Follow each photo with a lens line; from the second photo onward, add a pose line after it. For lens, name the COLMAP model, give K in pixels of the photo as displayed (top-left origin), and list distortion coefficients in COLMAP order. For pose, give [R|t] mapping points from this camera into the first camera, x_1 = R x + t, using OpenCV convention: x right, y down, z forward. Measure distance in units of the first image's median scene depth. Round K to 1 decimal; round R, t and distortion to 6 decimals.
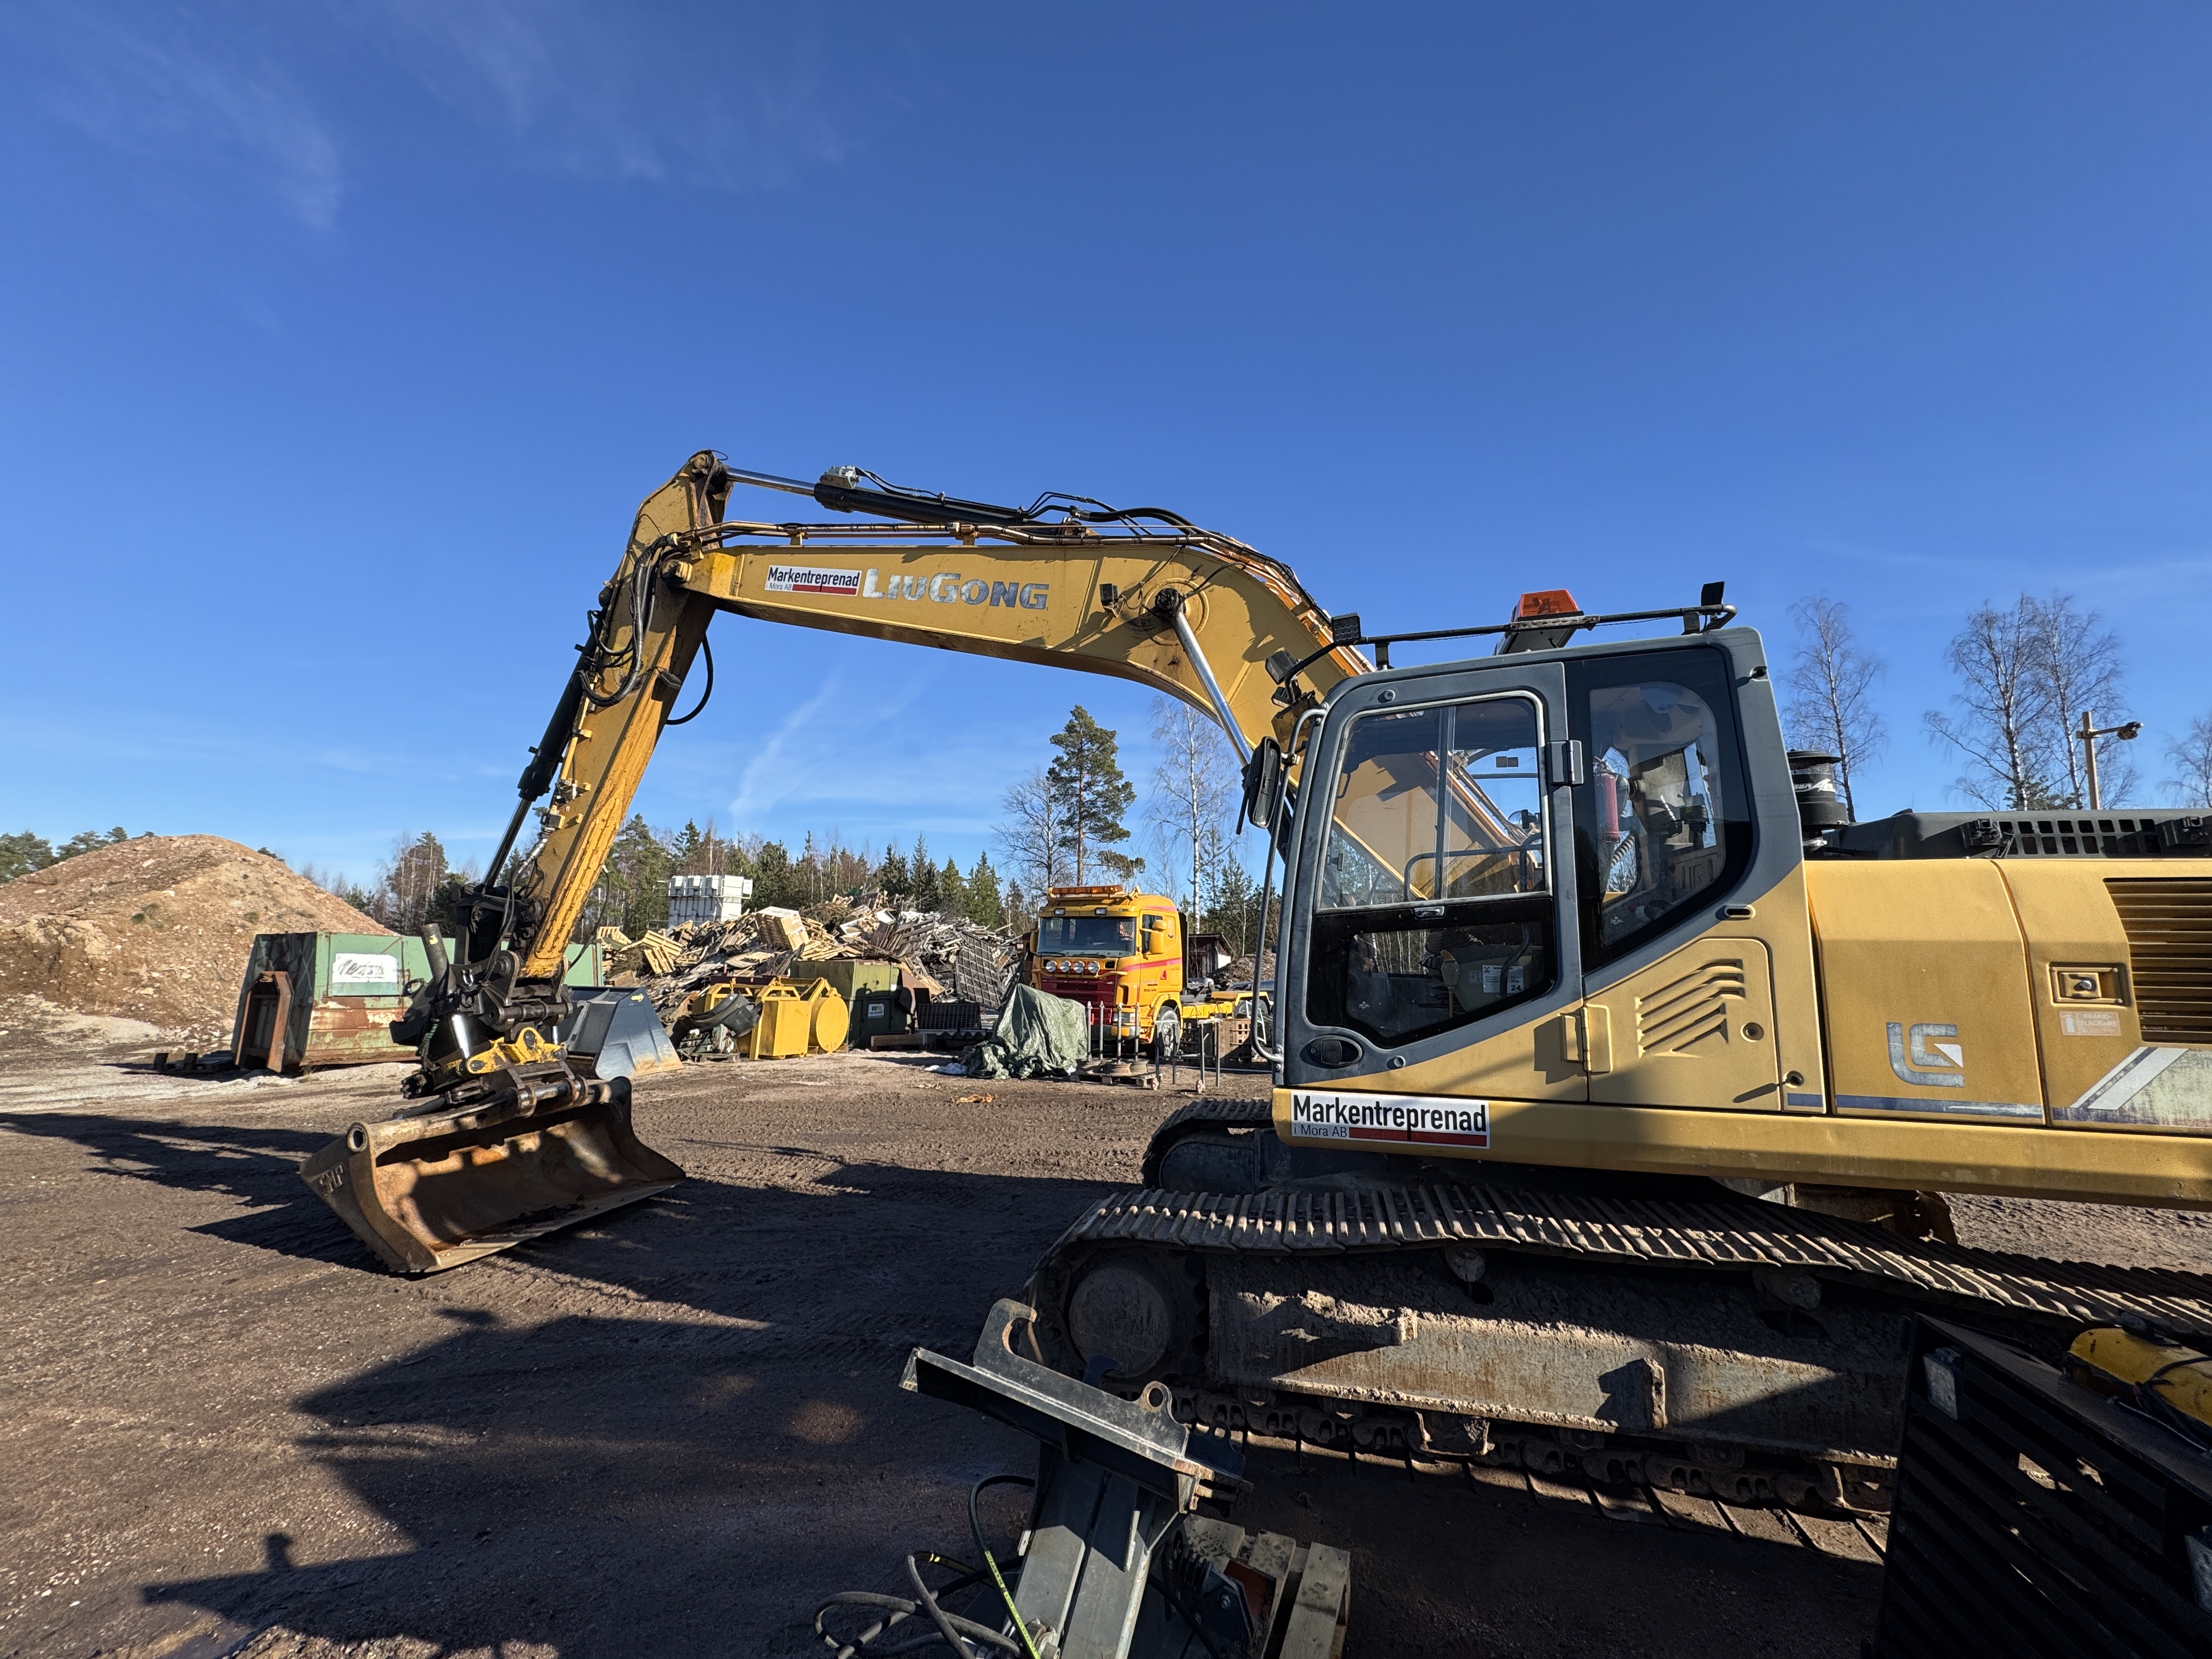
lens RADIAL K [[881.0, 0, 1106.0], [0, 881.0, 829.5], [0, 0, 1]] dist [-0.007440, 0.000047]
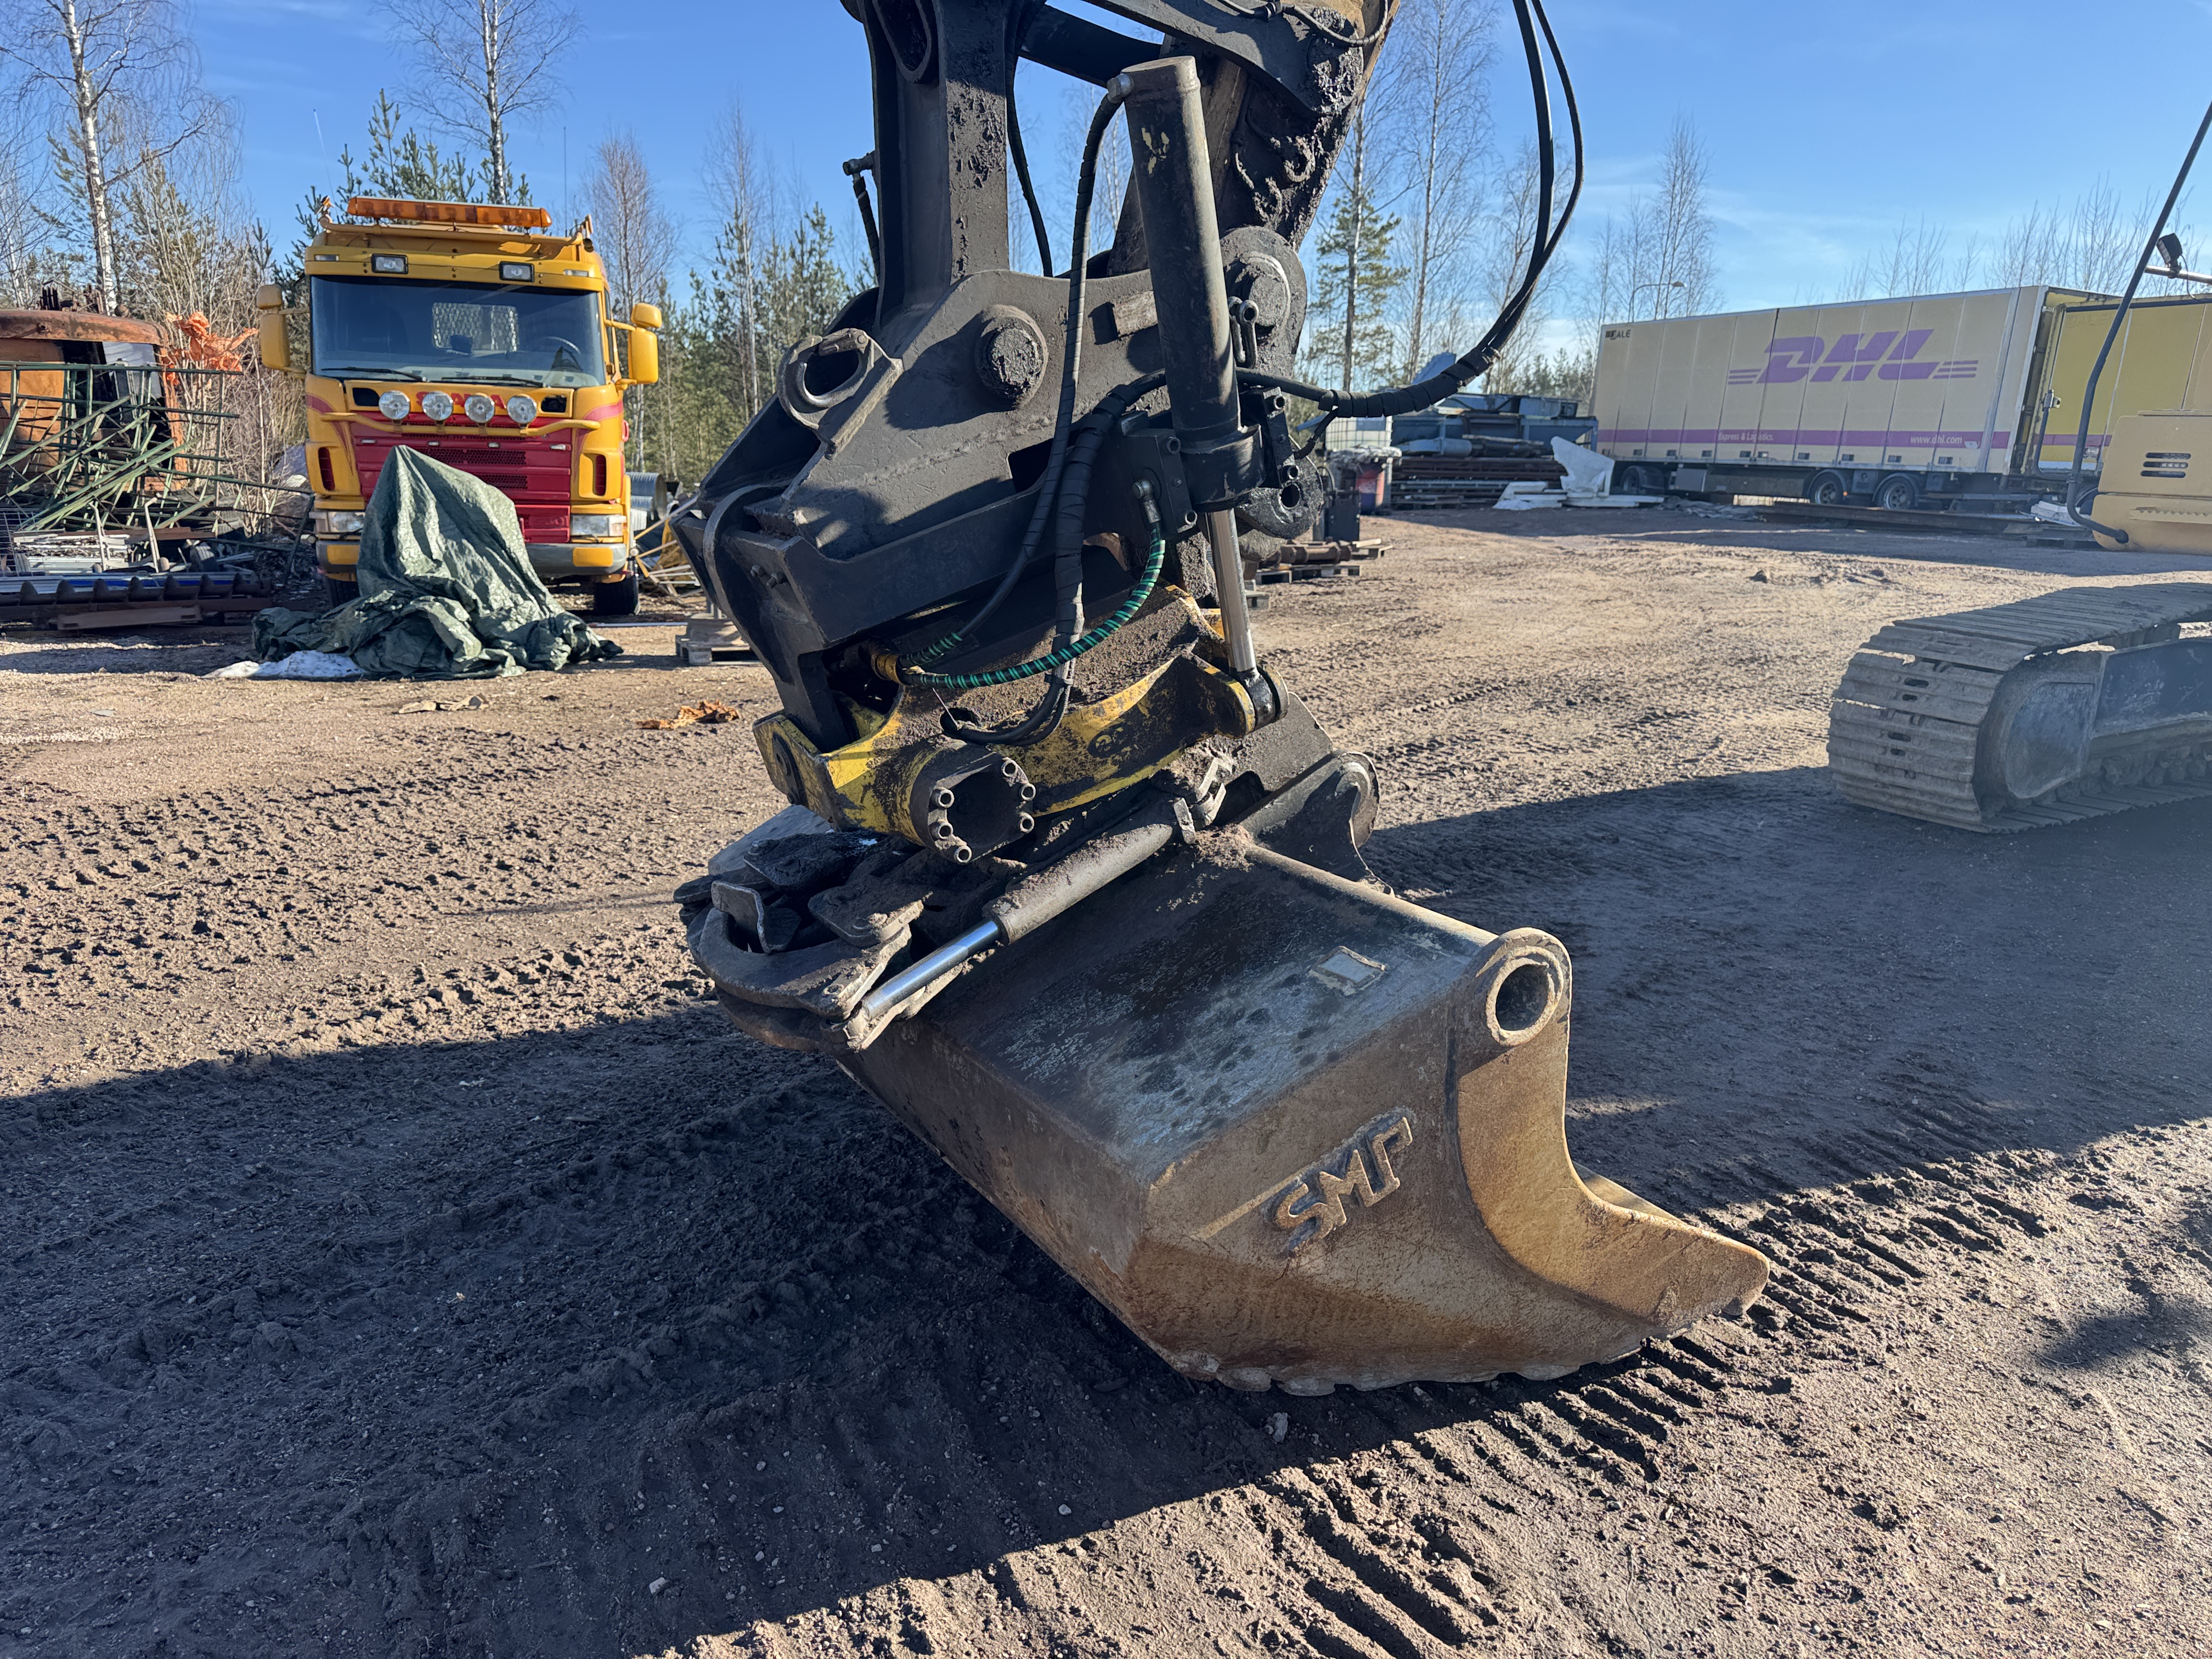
lens RADIAL K [[1540.3, 0, 1114.3], [0, 1540.3, 834.1], [0, 0, 1]] dist [0.043993, -0.052944]
pose [[0.686212, -0.167804, 0.707782, -1.118971], [-0.123920, 0.931835, 0.341067, 0.163254], [-0.716769, -0.321752, 0.618642, 0.760379]]
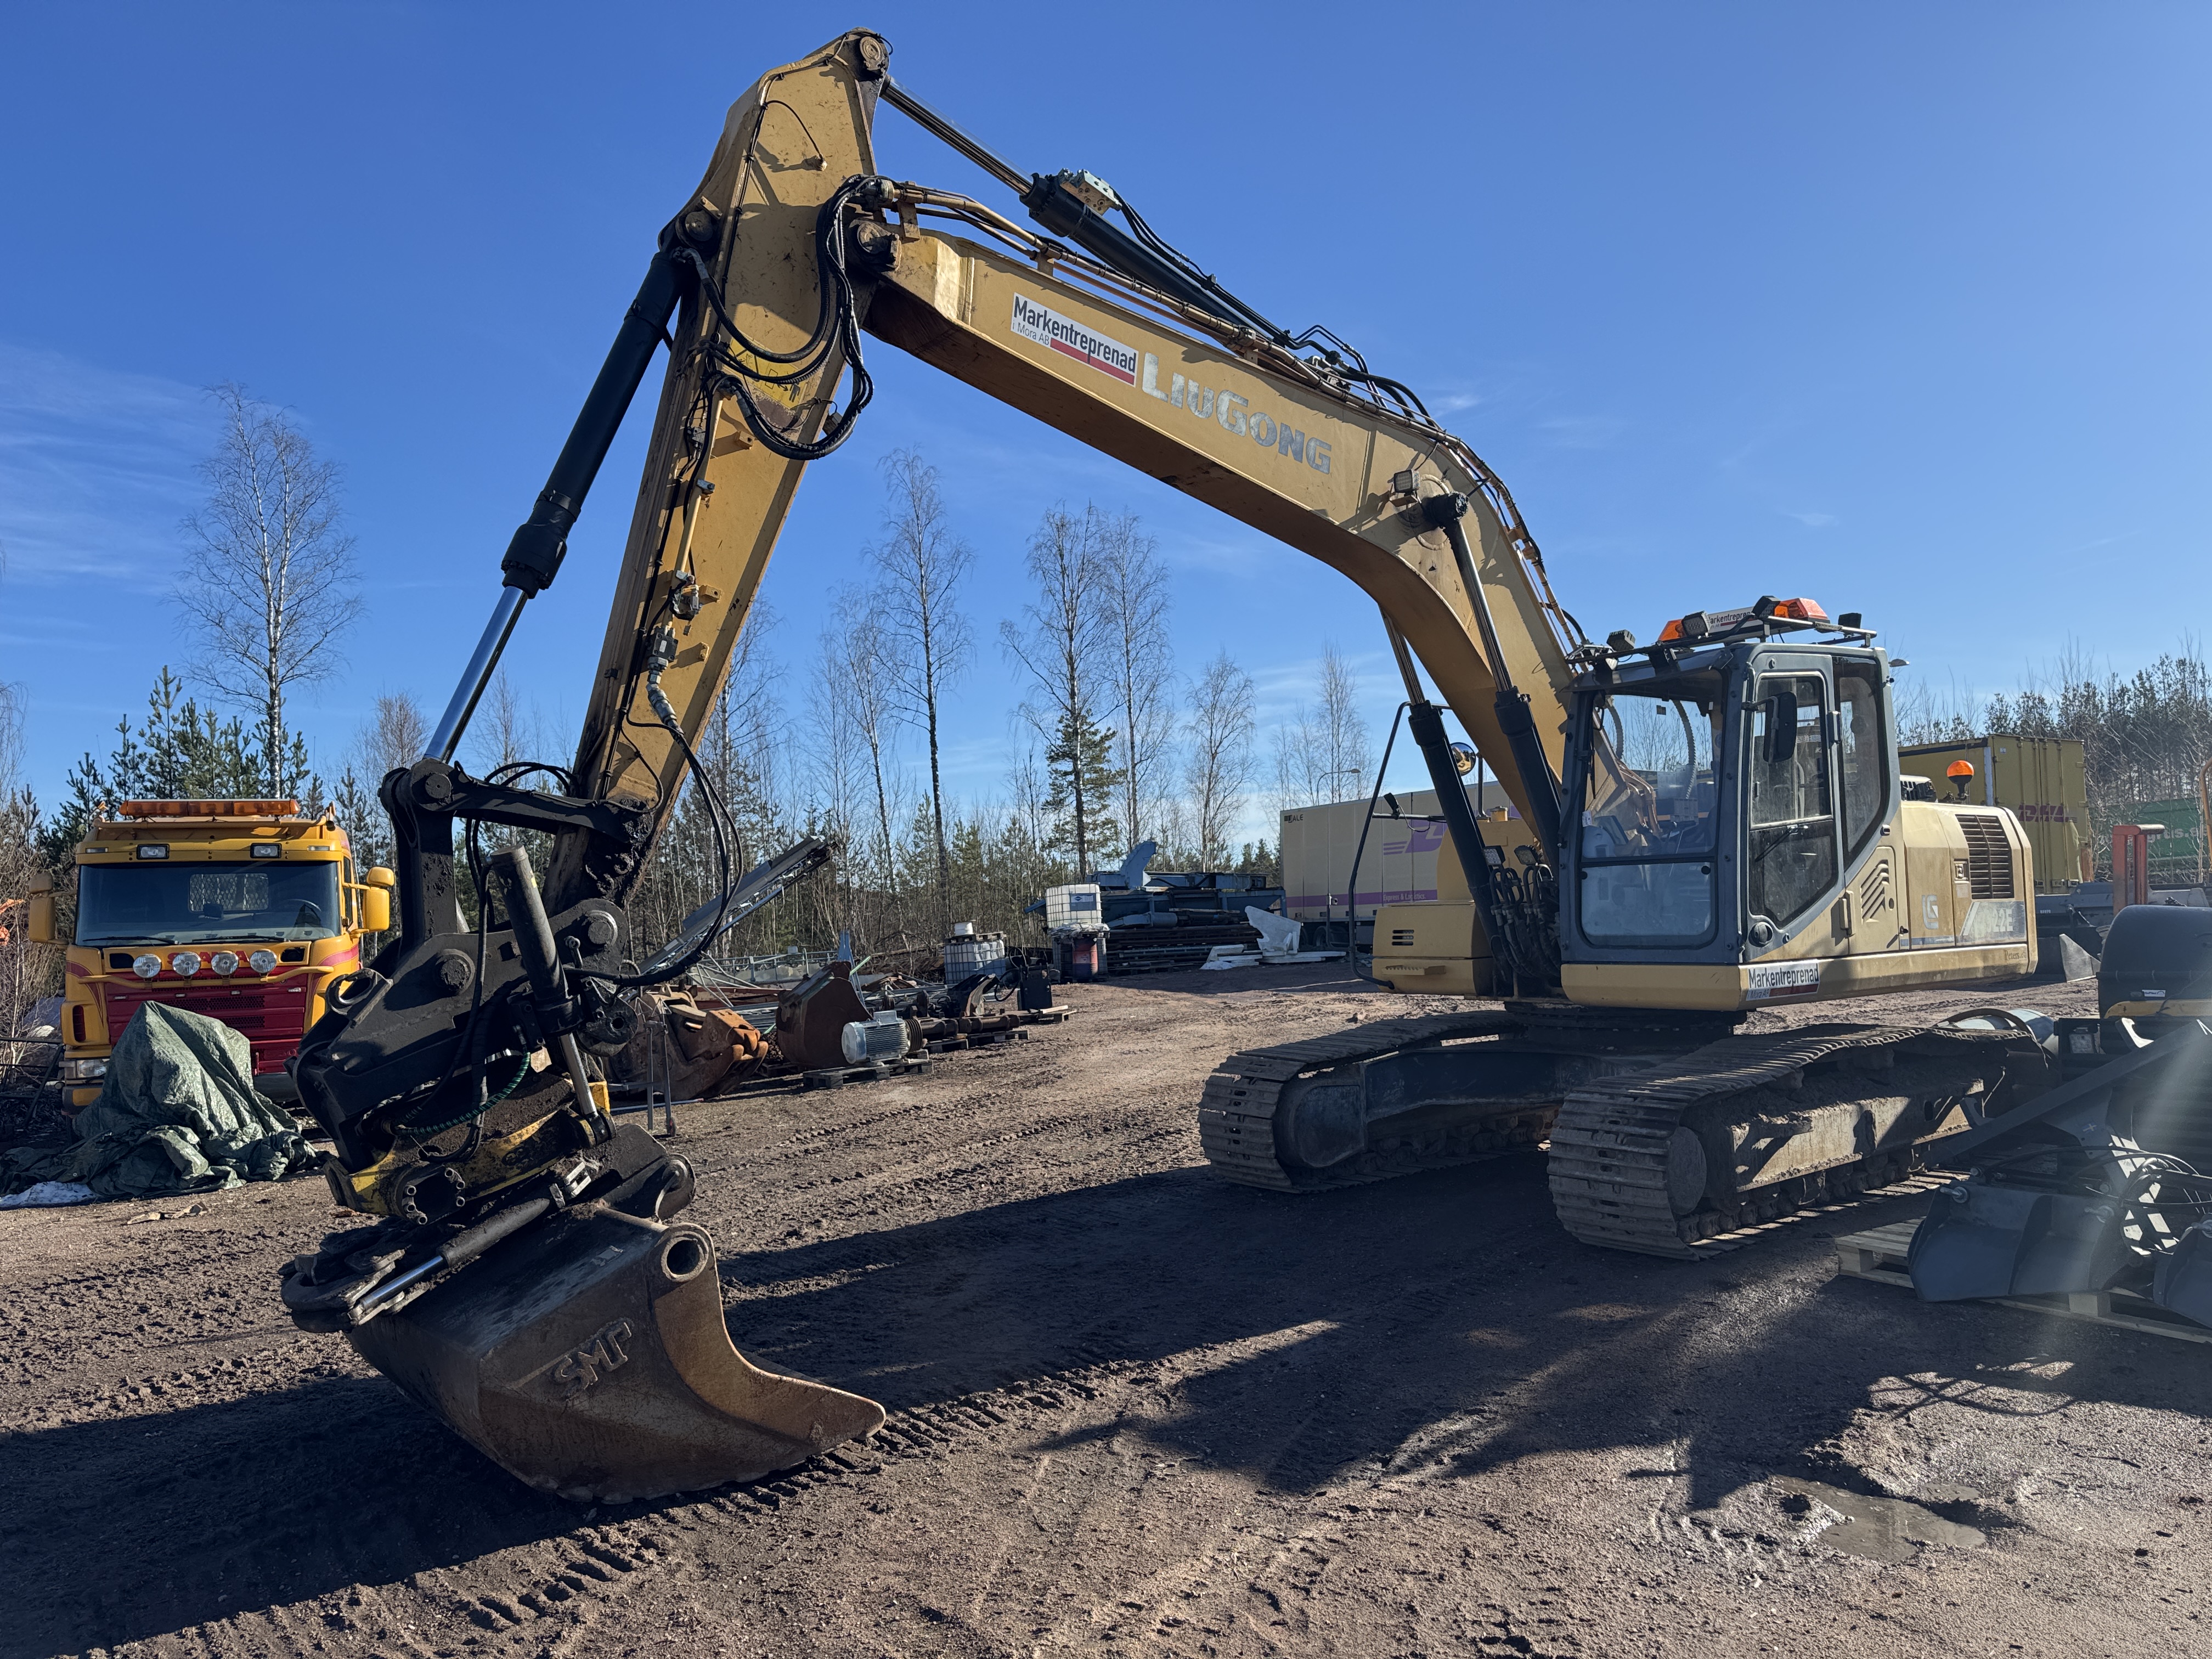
lens RADIAL K [[1543.3, 0, 1106.0], [0, 1543.3, 829.5], [0, 0, 1]] dist [0.037973, -0.042632]
pose [[0.587789, 0.013720, 0.808898, -1.319152], [-0.069256, 0.997039, 0.033415, 0.051246], [-0.806044, -0.075662, 0.586999, 0.262323]]
